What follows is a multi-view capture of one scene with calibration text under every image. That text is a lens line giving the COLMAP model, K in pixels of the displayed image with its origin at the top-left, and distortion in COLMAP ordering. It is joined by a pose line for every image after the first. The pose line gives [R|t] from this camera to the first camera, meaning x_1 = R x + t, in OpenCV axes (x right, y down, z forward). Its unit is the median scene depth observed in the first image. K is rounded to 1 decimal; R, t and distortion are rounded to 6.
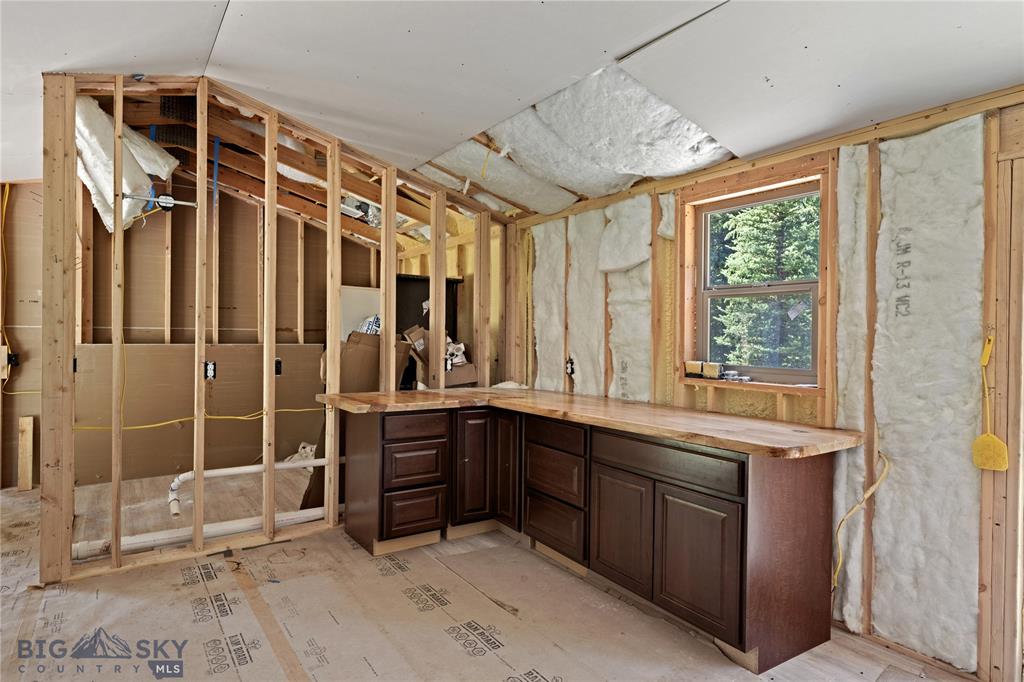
lens RADIAL K [[560.4, 0, 510.5], [0, 560.4, 336.8], [0, 0, 1]] dist [0.002254, 0.000663]
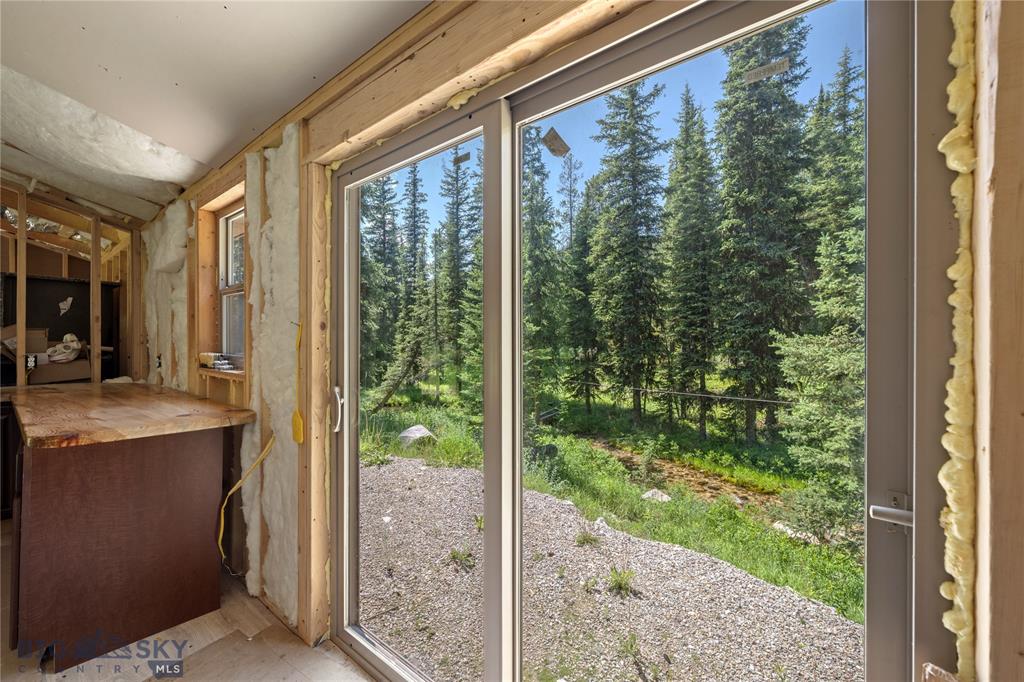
lens RADIAL K [[406.2, 0, 509.9], [0, 406.2, 335.8], [0, 0, 1]] dist [-0.000570, 0.000048]
pose [[0.959227, -0.004369, 0.282604, 0.642940], [0.008366, 0.999881, -0.012941, 0.025011], [-0.282514, 0.014777, 0.959149, 0.066140]]
